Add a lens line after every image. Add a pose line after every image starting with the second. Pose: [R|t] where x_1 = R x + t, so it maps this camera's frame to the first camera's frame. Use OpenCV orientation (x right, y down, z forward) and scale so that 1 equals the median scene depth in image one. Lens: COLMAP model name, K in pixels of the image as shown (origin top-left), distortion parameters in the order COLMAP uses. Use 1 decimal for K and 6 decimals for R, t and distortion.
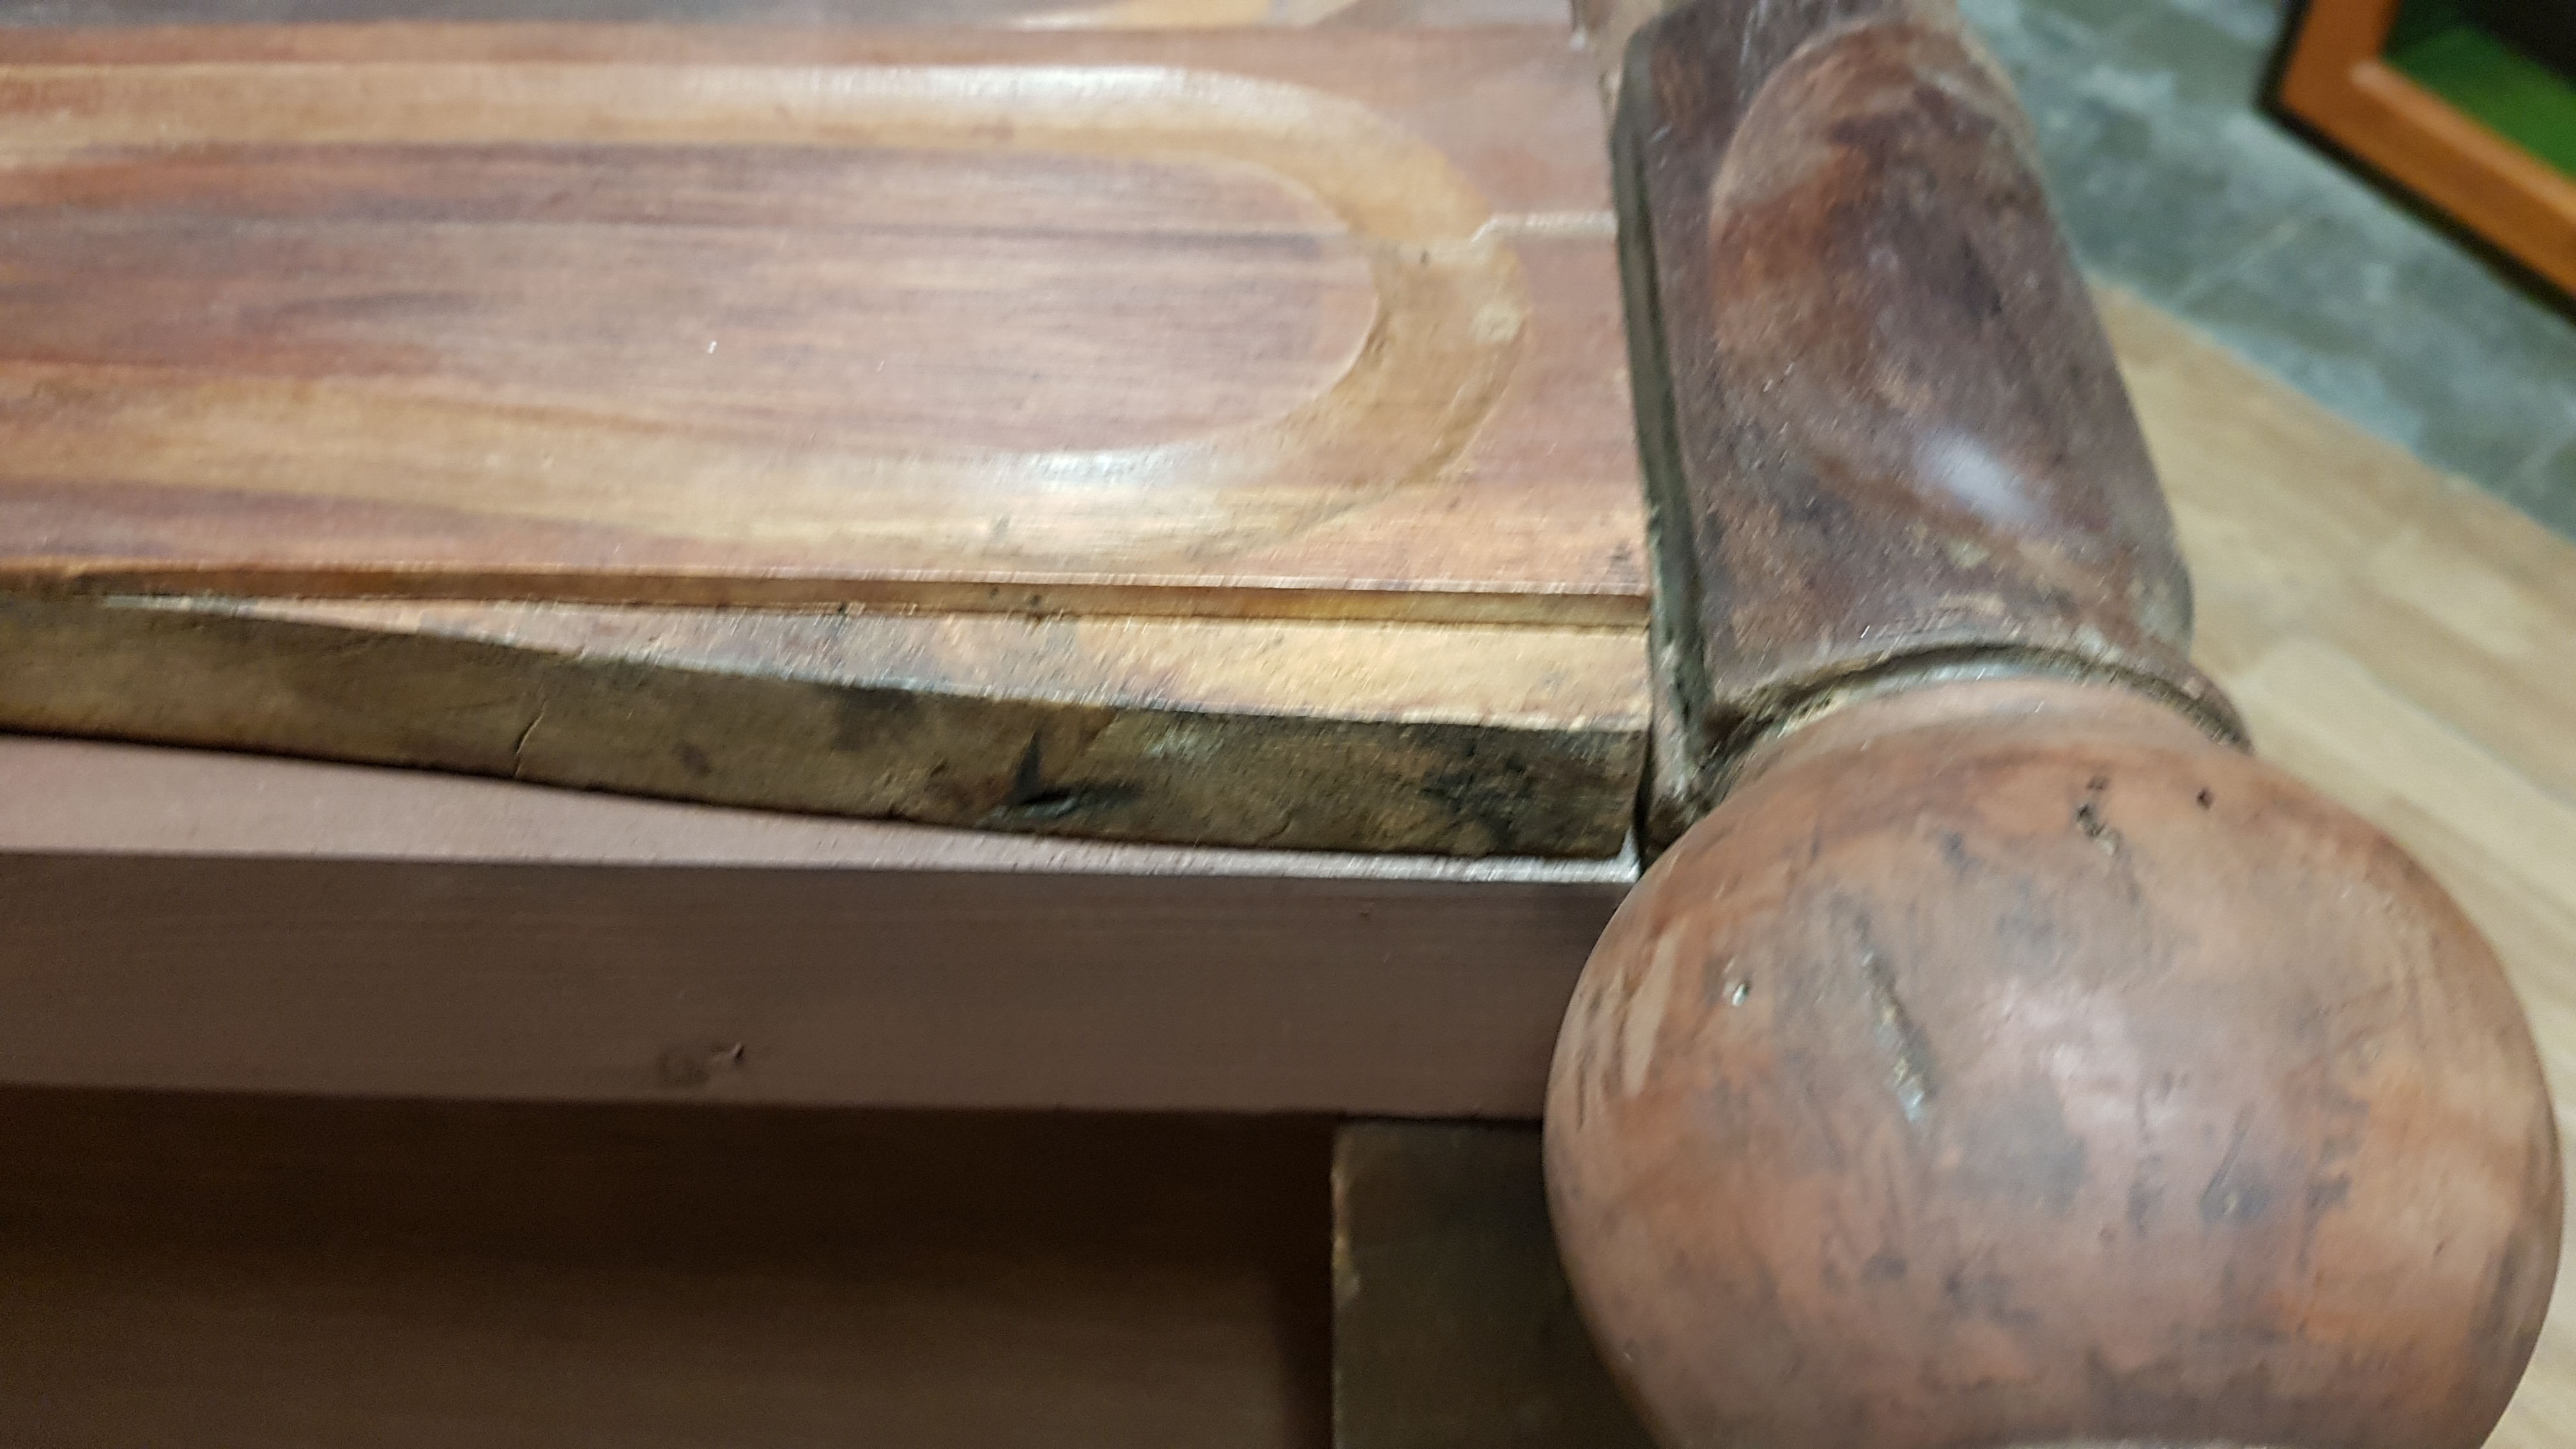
lens RADIAL K [[1908.2, 0, 1301.5], [0, 1908.2, 632.2], [0, 0, 1]] dist [0.095658, -0.188953]
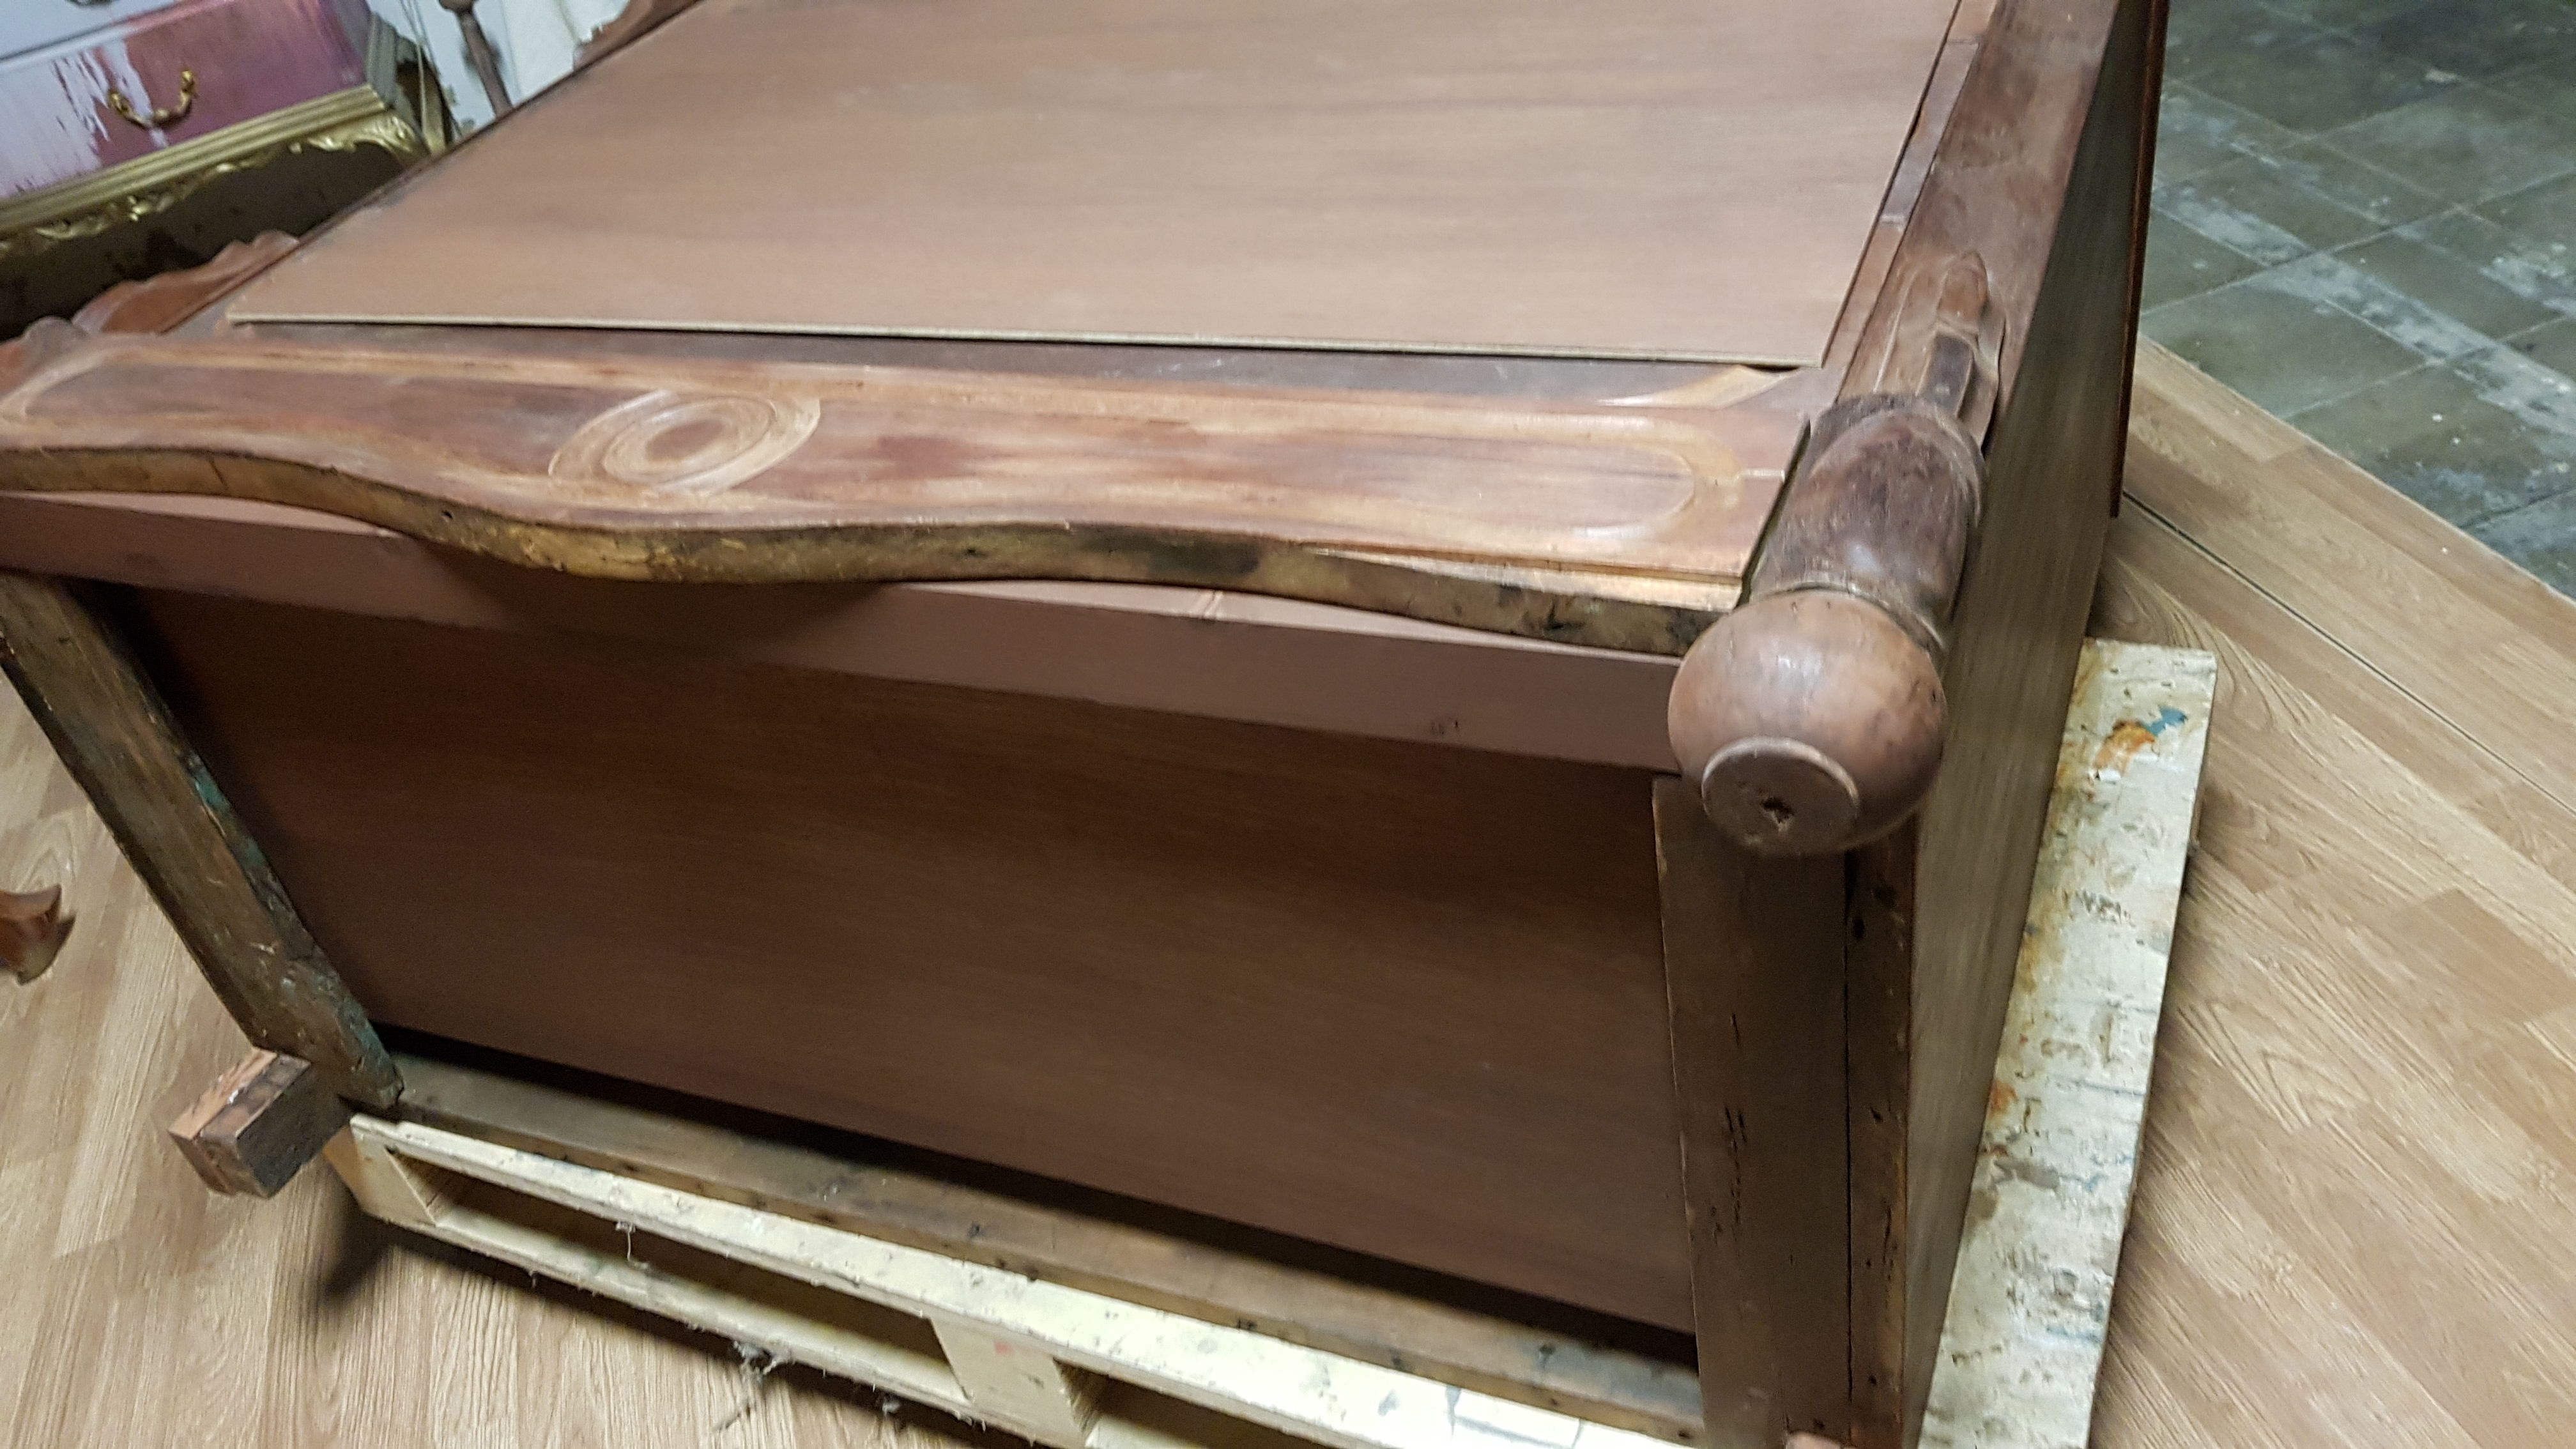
lens RADIAL K [[1908.2, 0, 1301.5], [0, 1908.2, 632.2], [0, 0, 1]] dist [0.095658, -0.188953]
pose [[0.919337, 0.085477, -0.384075, 0.665797], [-0.151791, 0.977605, -0.145763, 0.586656], [0.363015, 0.192305, 0.911723, -1.977141]]
